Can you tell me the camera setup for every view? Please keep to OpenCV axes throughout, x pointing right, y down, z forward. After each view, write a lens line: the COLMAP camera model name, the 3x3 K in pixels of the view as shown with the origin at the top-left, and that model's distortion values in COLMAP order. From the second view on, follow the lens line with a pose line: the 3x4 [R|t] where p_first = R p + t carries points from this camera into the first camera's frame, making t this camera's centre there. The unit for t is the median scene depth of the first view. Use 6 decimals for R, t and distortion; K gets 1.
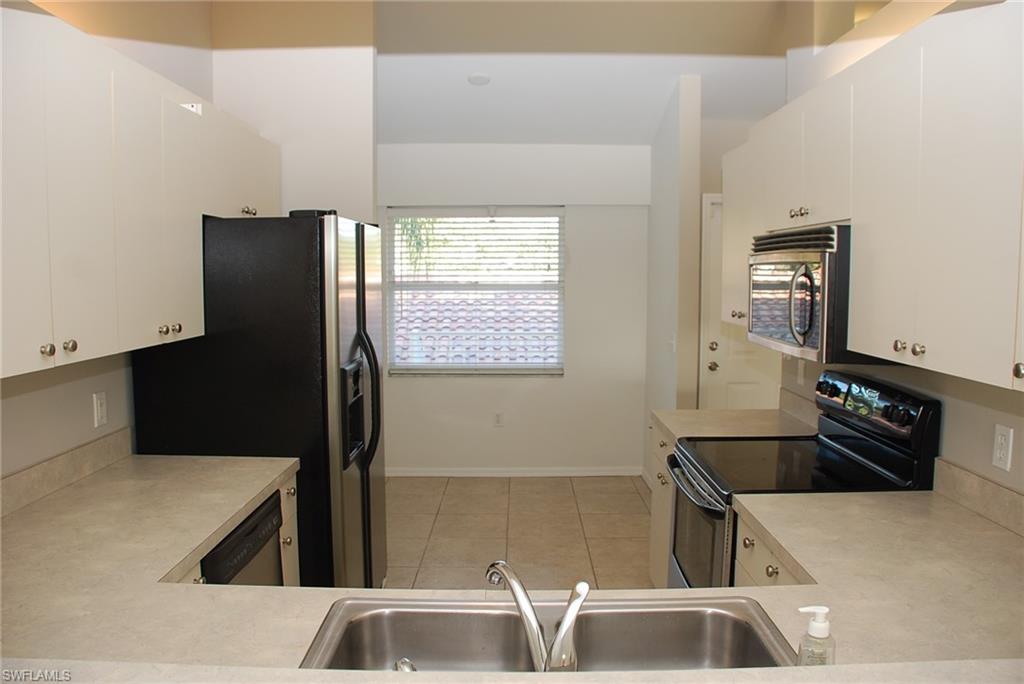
lens RADIAL K [[811.1, 0, 511.8], [0, 811.1, 344.8], [0, 0, 1]] dist [-0.106997, 0.047609]
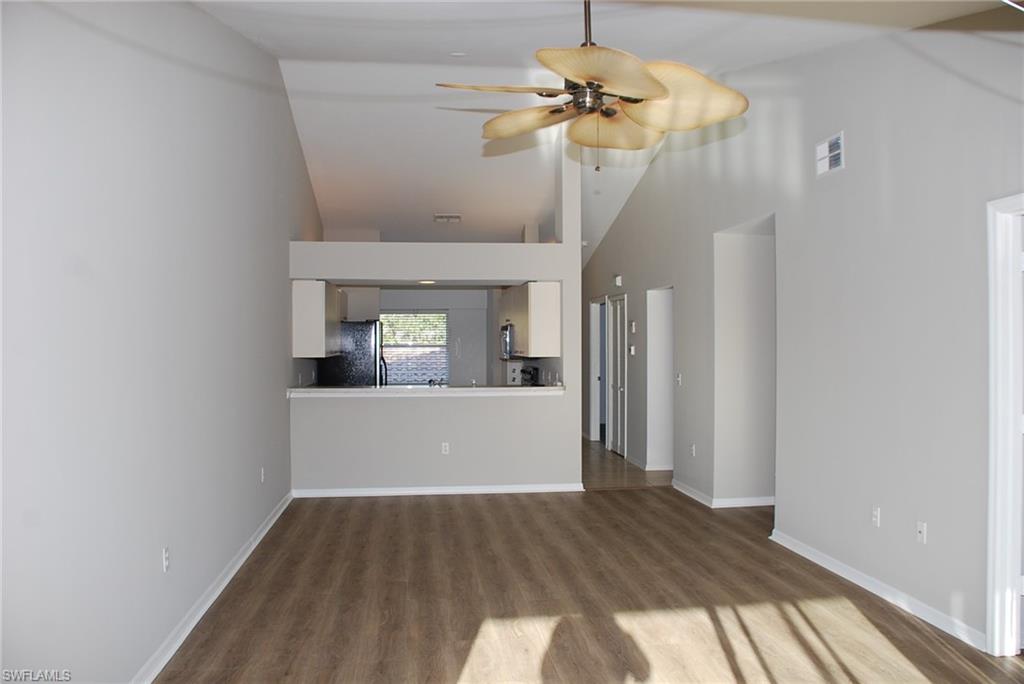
lens RADIAL K [[811.1, 0, 512.9], [0, 811.1, 340.8], [0, 0, 1]] dist [-0.106997, 0.047609]
pose [[0.989737, -0.000178, 0.142898, -0.080011], [0.013011, 0.995958, -0.088873, 0.116452], [-0.142305, 0.089820, 0.985739, -1.226830]]
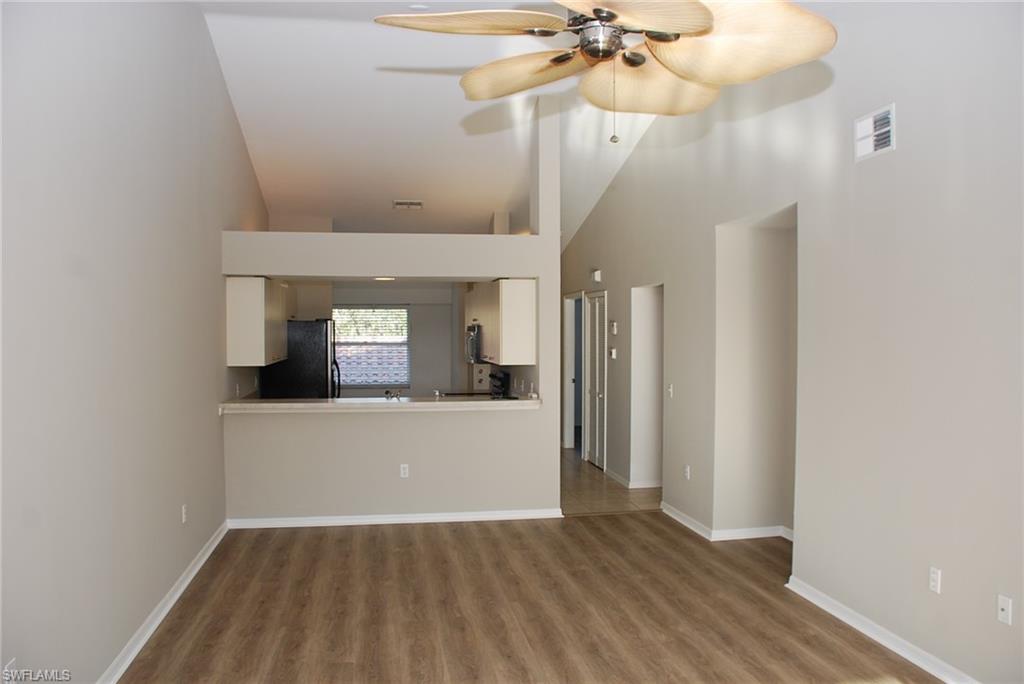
lens RADIAL K [[811.1, 0, 509.5], [0, 811.1, 342.4], [0, 0, 1]] dist [-0.106997, 0.047609]
pose [[0.983022, -0.002189, 0.183477, -0.063390], [0.015191, 0.997467, -0.069492, 0.071366], [-0.182860, 0.071099, 0.980565, -1.054739]]
